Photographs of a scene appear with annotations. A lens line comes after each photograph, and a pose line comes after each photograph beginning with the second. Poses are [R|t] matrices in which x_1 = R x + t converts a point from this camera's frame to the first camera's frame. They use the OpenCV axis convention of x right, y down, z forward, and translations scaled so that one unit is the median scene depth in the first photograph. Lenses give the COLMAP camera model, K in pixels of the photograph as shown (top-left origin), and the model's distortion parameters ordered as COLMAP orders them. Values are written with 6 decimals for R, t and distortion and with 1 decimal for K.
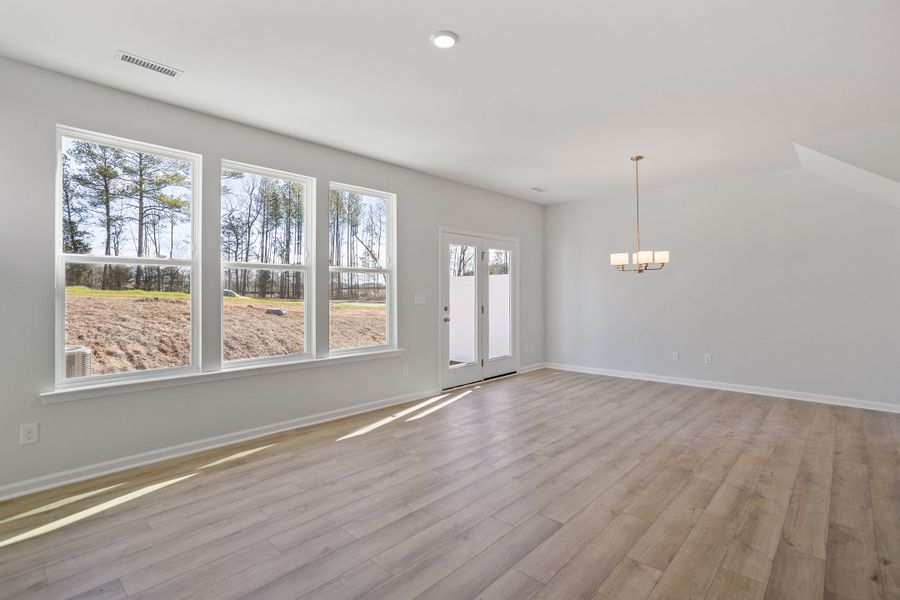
lens RADIAL K [[440.2, 0, 449.9], [0, 440.2, 291.0], [0, 0, 1]] dist [-0.038515, 0.023346]
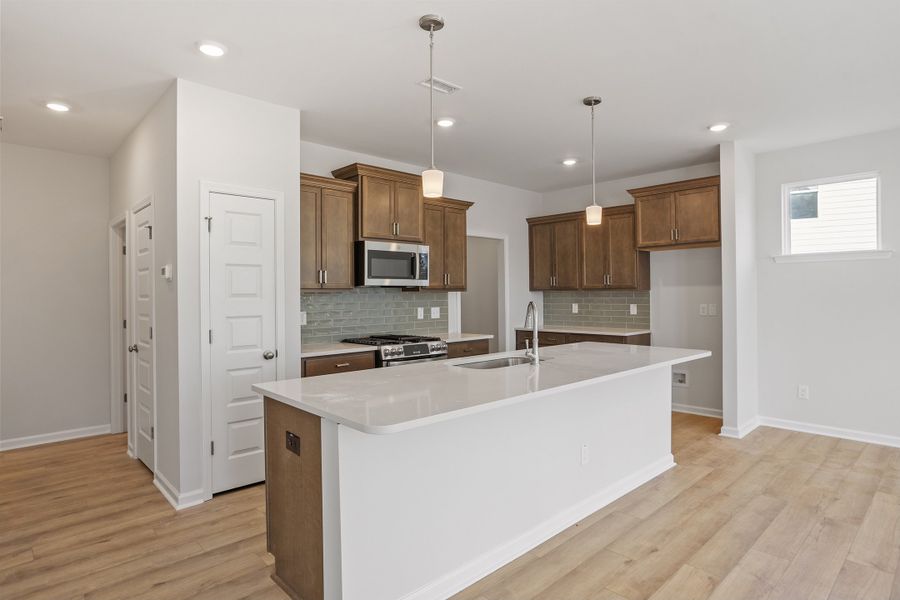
lens RADIAL K [[492.7, 0, 454.7], [0, 492.7, 297.6], [0, 0, 1]] dist [-0.013852, 0.015189]
pose [[-0.997990, 0.008305, 0.062828, 0.618912], [0.008599, 0.999953, 0.004415, -0.012399], [-0.062788, 0.004946, -0.998015, 1.020768]]
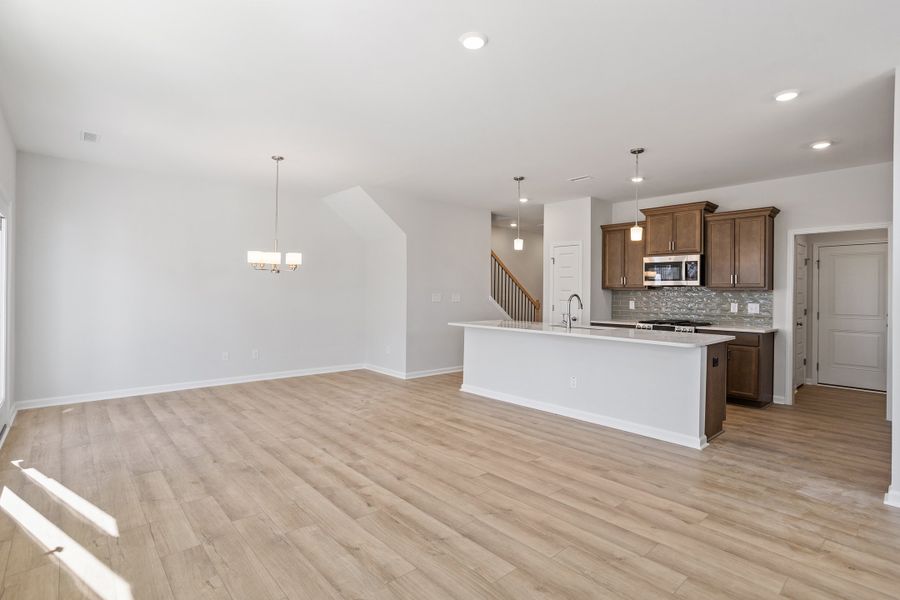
lens RADIAL K [[440.2, 0, 453.1], [0, 440.2, 296.1], [0, 0, 1]] dist [-0.038515, 0.023346]
pose [[0.089950, -0.004732, 0.995935, -0.567475], [-0.012176, 0.999909, 0.005851, -0.001149], [-0.995872, -0.012653, 0.089884, 0.532855]]
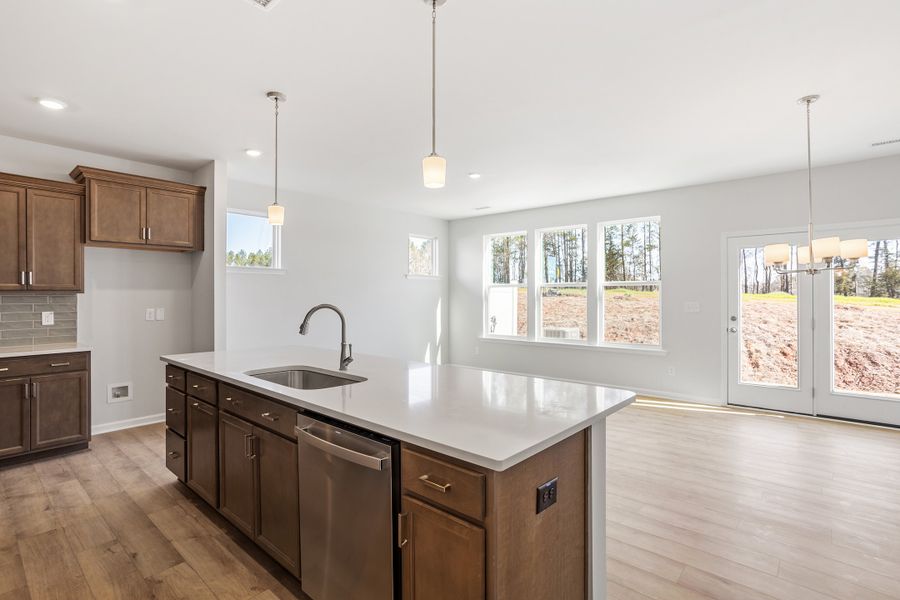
lens RADIAL K [[440.2, 0, 445.0], [0, 440.2, 291.9], [0, 0, 1]] dist [-0.038515, 0.023346]
pose [[0.027598, -0.012001, -0.999547, 1.138277], [0.003967, 0.999921, -0.011896, -0.010799], [0.999611, -0.003636, 0.027644, 0.449390]]
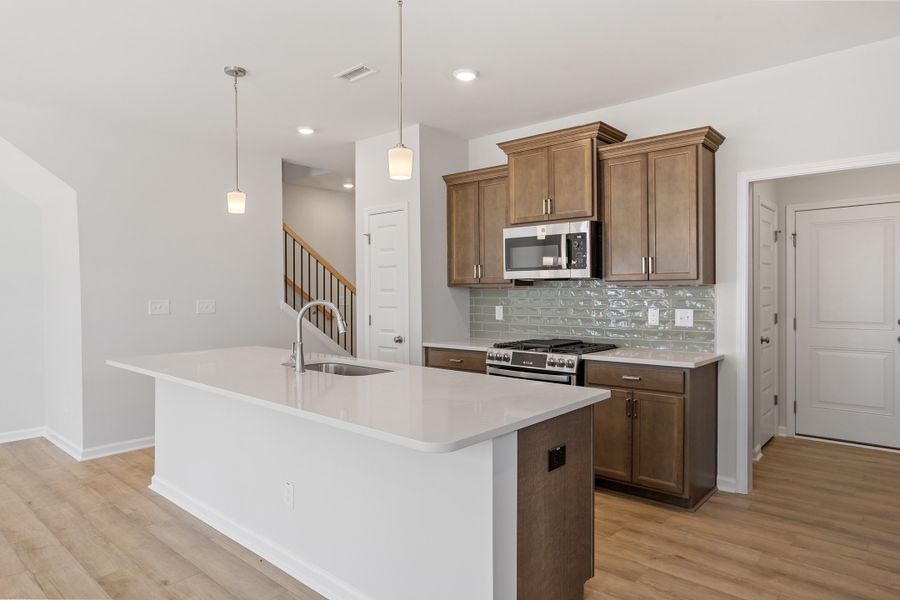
lens RADIAL K [[542.2, 0, 452.3], [0, 542.2, 302.8], [0, 0, 1]] dist [-0.023706, 0.018455]
pose [[-0.028075, -0.020704, 0.999391, -0.097296], [0.006029, 0.999764, 0.020881, -0.012753], [-0.999588, 0.006612, -0.027944, 0.179331]]
